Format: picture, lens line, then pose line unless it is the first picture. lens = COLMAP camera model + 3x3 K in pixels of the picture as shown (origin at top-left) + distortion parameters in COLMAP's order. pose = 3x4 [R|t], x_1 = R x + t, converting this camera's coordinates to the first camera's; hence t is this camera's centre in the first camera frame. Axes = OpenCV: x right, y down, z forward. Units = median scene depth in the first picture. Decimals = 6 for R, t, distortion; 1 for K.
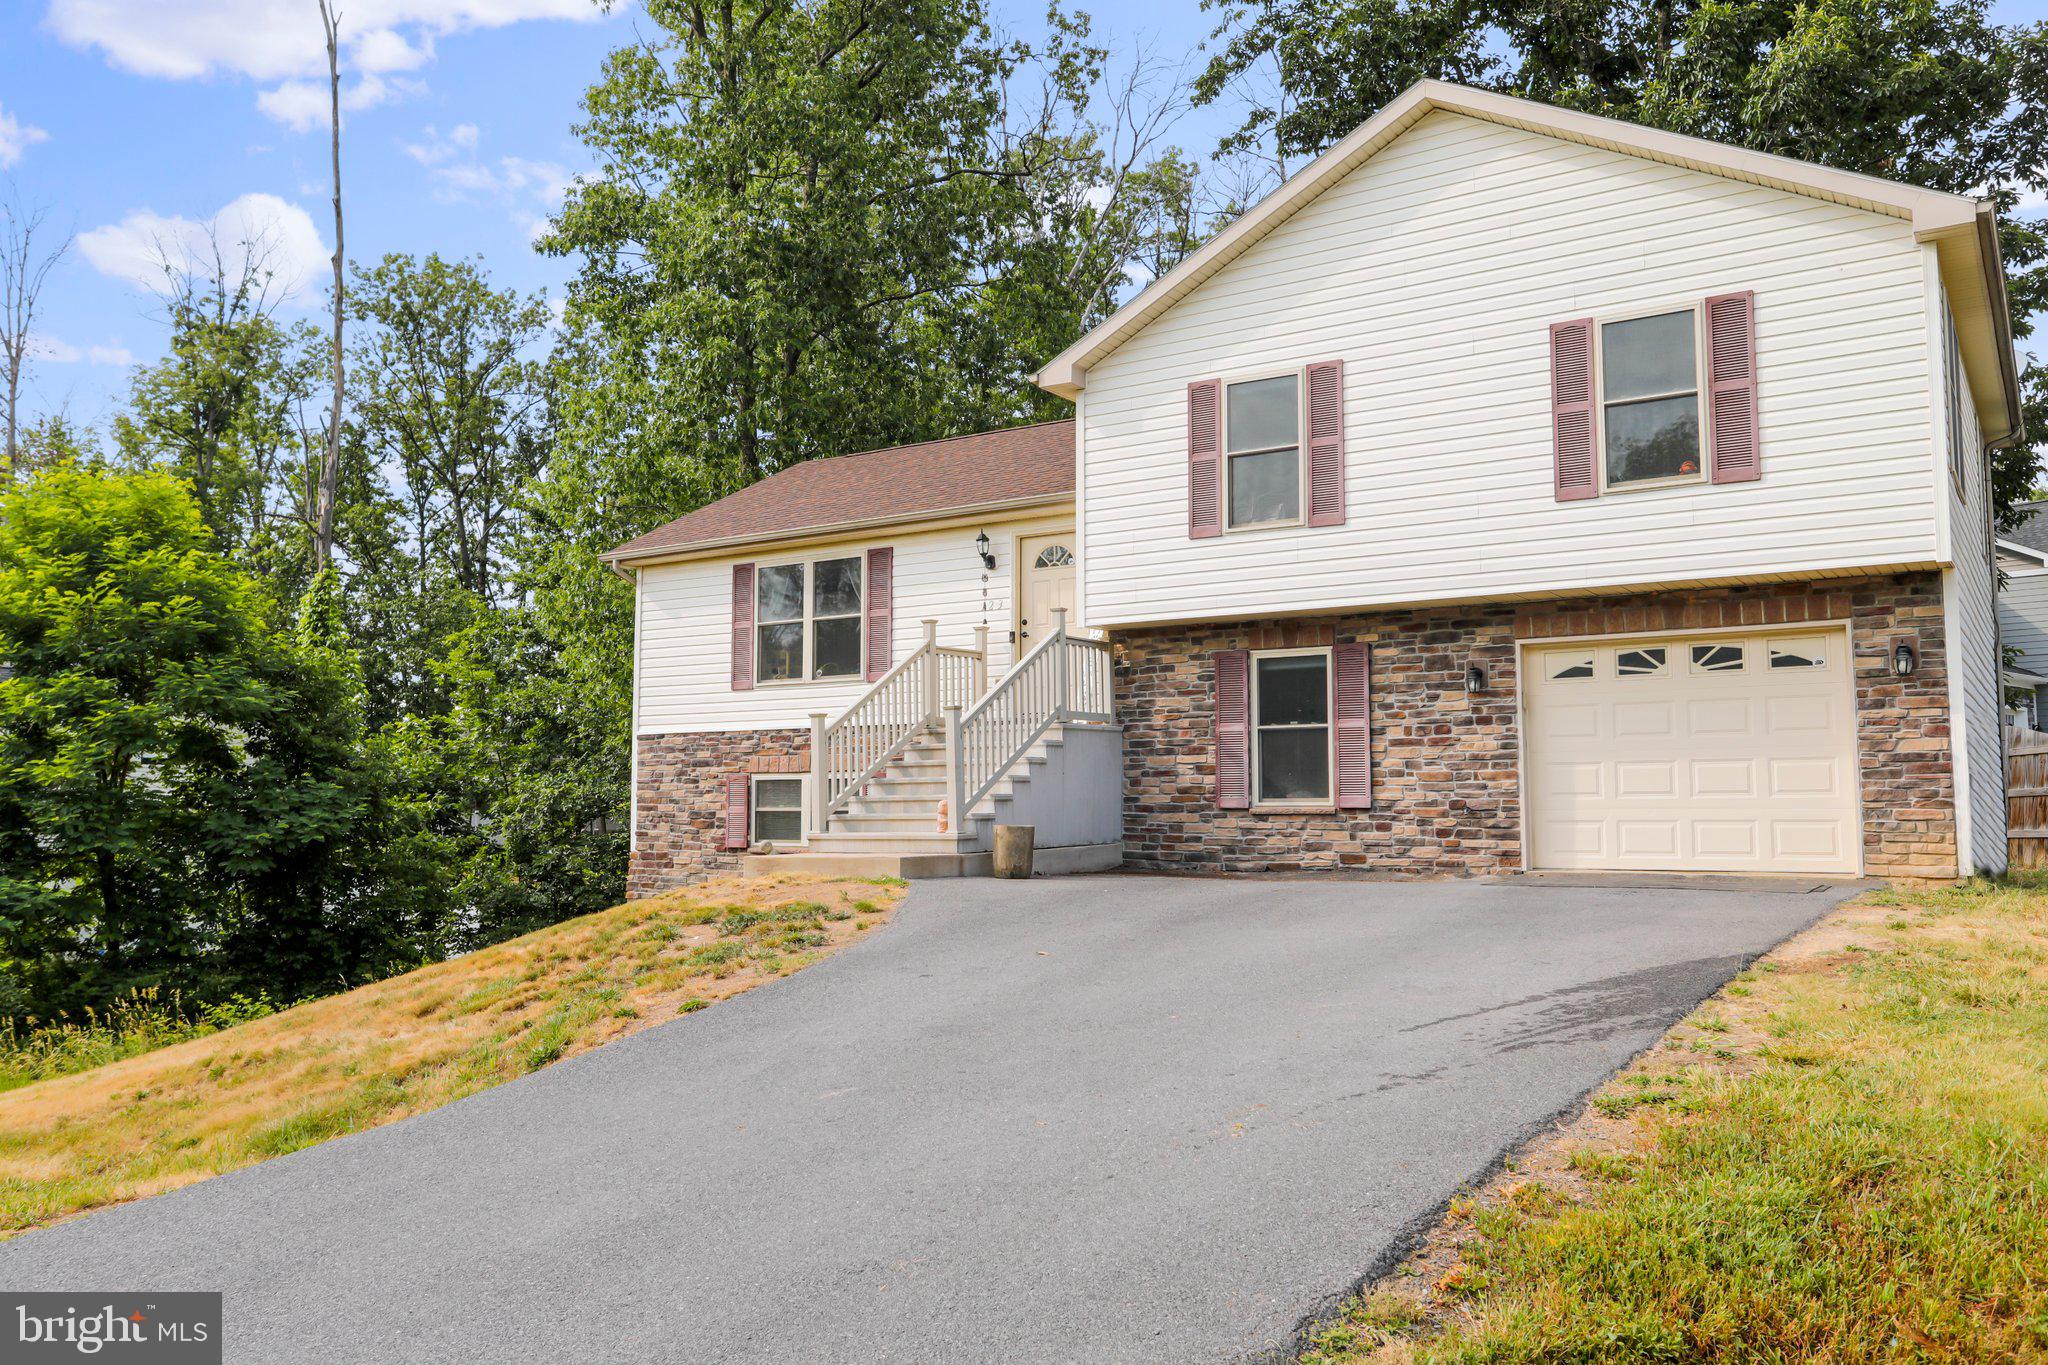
lens RADIAL K [[1590.3, 0, 1024.0], [0, 1590.3, 682.5], [0, 0, 1]] dist [0.007741, 0.003552]
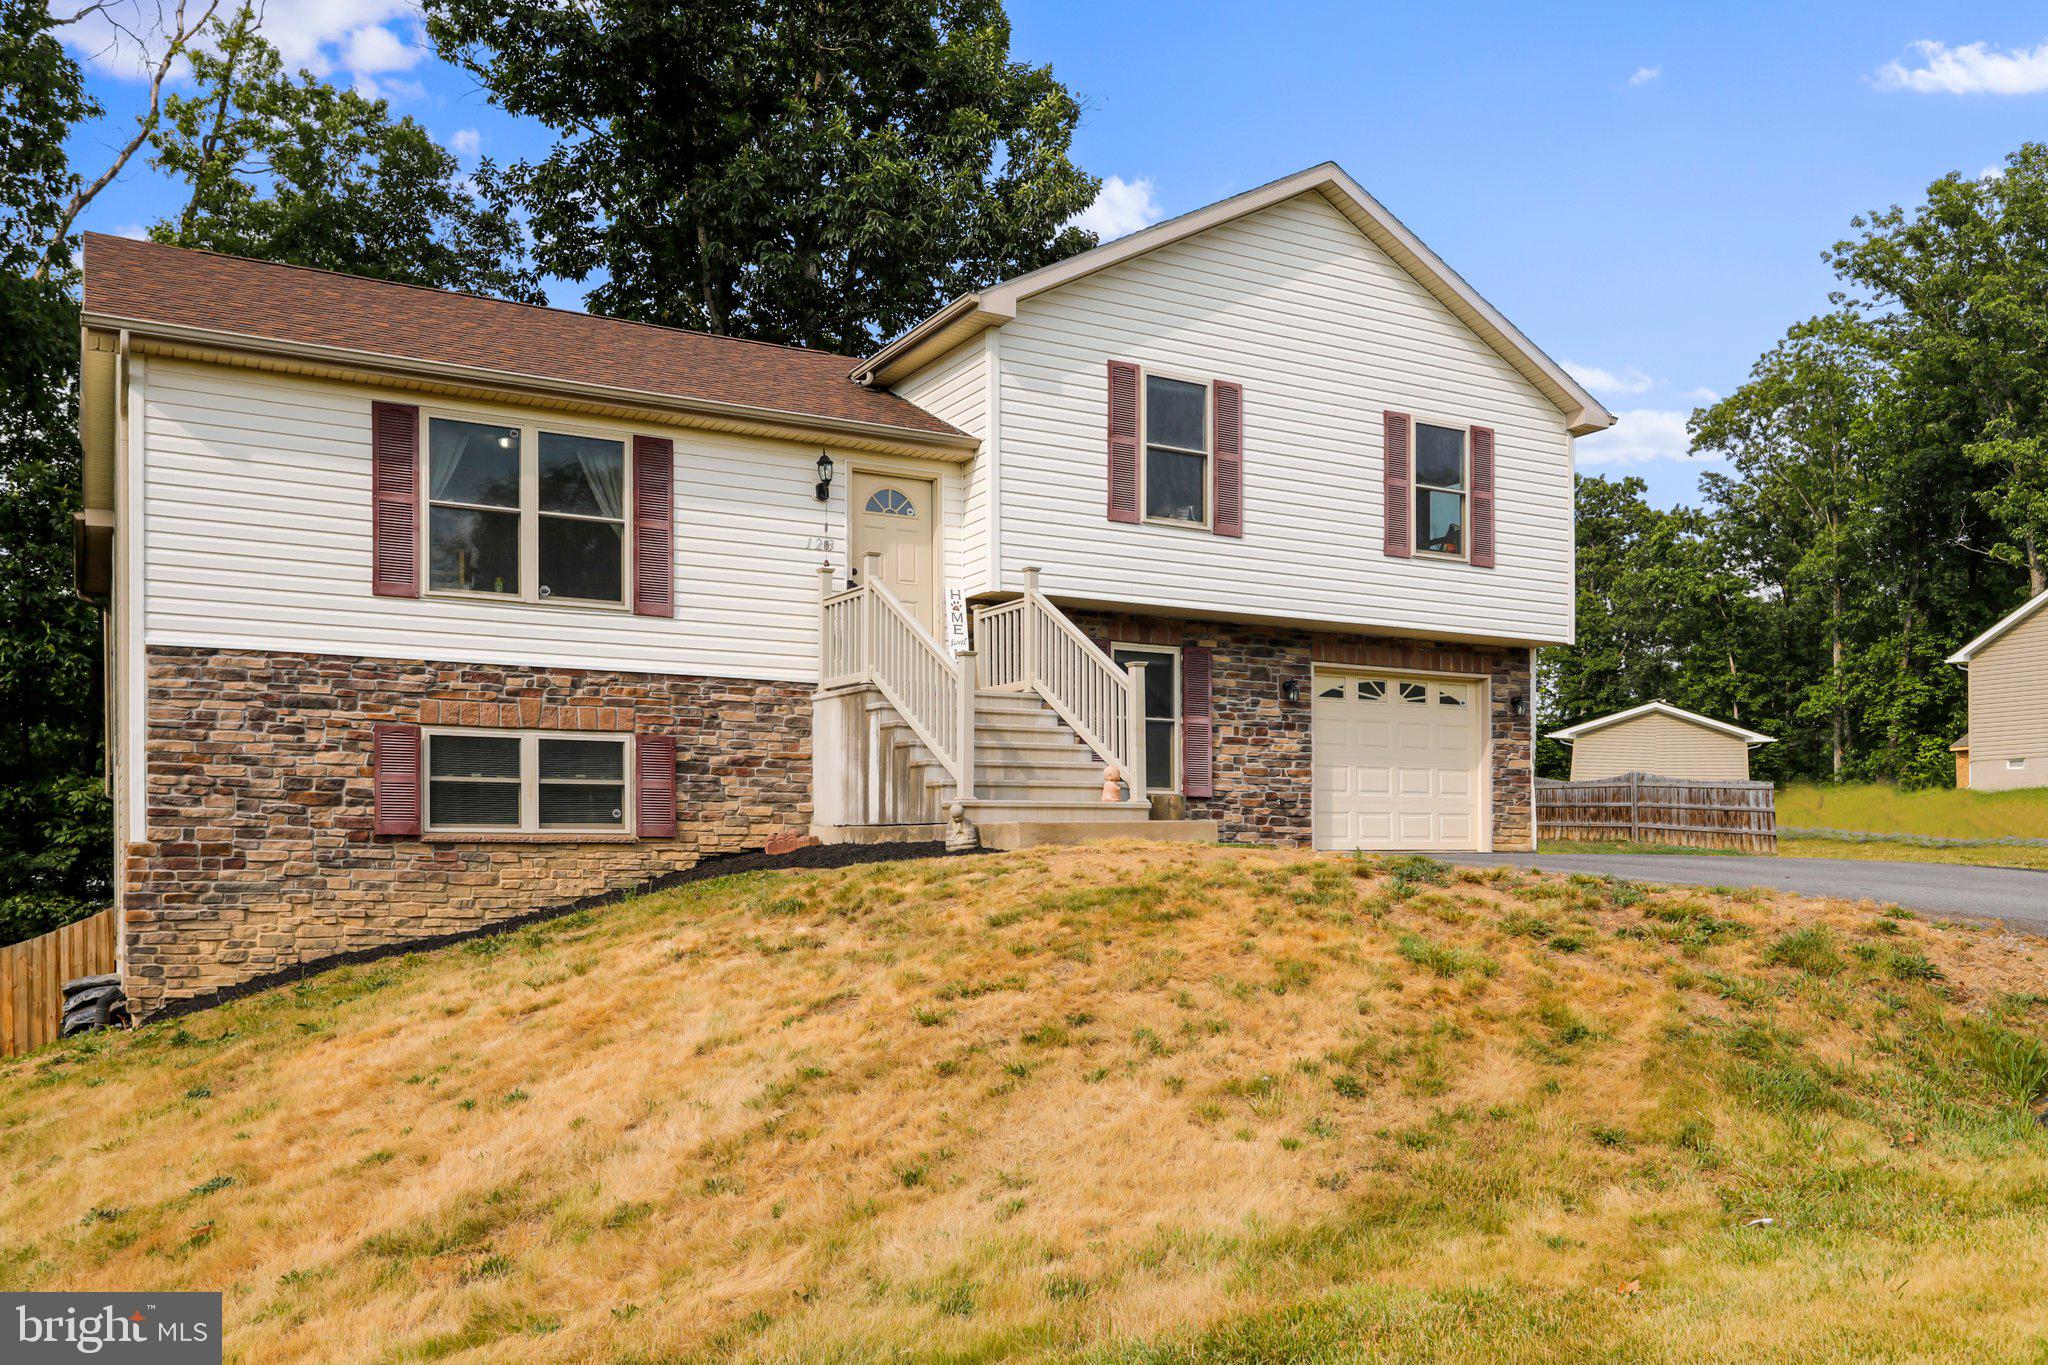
lens RADIAL K [[1654.0, 0, 1022.3], [0, 1654.0, 881.7], [0, 0, 1]] dist [-0.001555, 0.000181]
pose [[0.456350, -0.000915, 0.889800, -0.870358], [-0.065952, 0.997214, 0.034850, 0.105861], [-0.887353, -0.074587, 0.455018, 0.586390]]
